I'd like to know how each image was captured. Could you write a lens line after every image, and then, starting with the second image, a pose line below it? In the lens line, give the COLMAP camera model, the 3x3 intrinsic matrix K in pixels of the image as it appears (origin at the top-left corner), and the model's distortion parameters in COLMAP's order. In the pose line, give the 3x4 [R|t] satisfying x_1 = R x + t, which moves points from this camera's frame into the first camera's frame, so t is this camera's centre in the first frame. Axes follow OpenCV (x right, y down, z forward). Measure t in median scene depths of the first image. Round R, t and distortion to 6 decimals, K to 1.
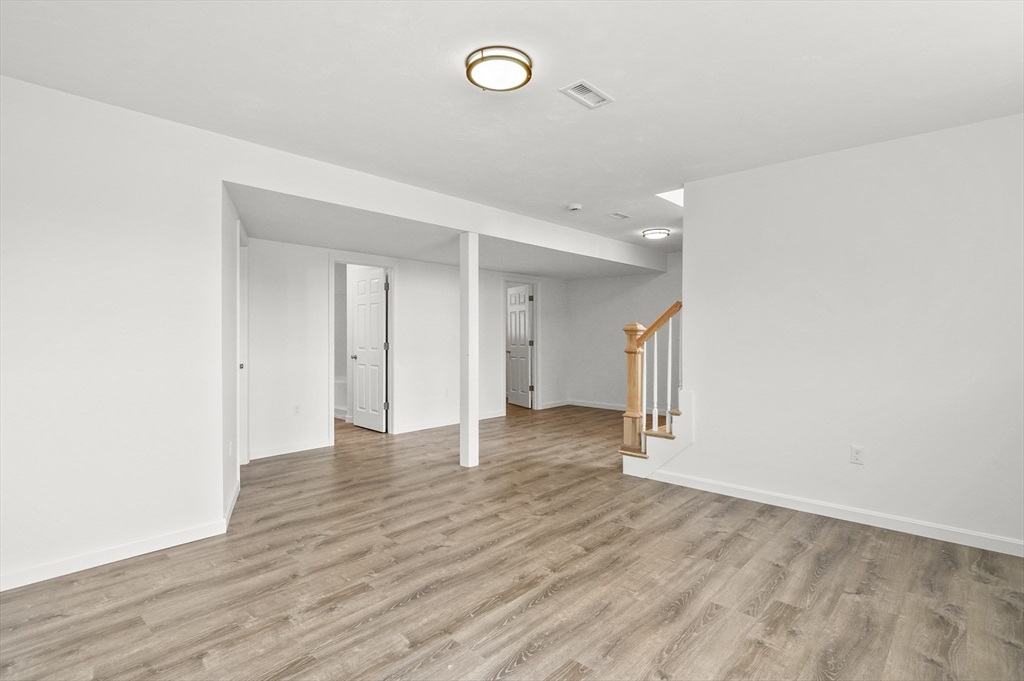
lens RADIAL K [[505.0, 0, 477.9], [0, 505.0, 340.8], [0, 0, 1]] dist [0.000377, -0.000426]
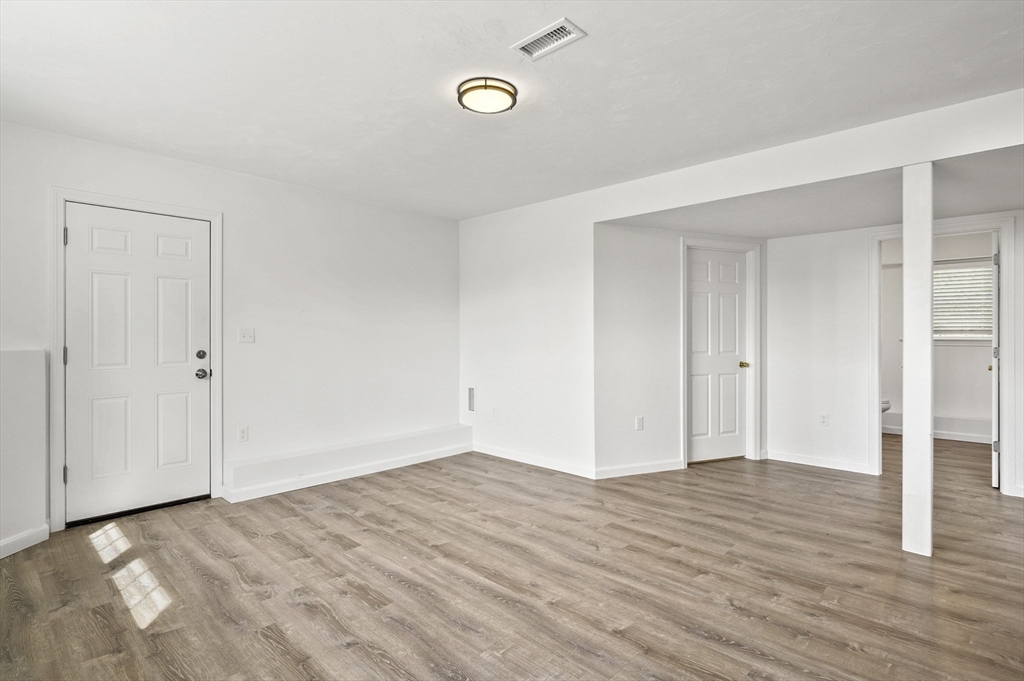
lens RADIAL K [[505.0, 0, 534.4], [0, 505.0, 335.9], [0, 0, 1]] dist [0.000377, -0.000426]
pose [[0.042373, 0.001510, -0.999101, 0.855344], [-0.014482, 0.999895, 0.000897, -0.004868], [0.998997, 0.014431, 0.042390, 0.779646]]
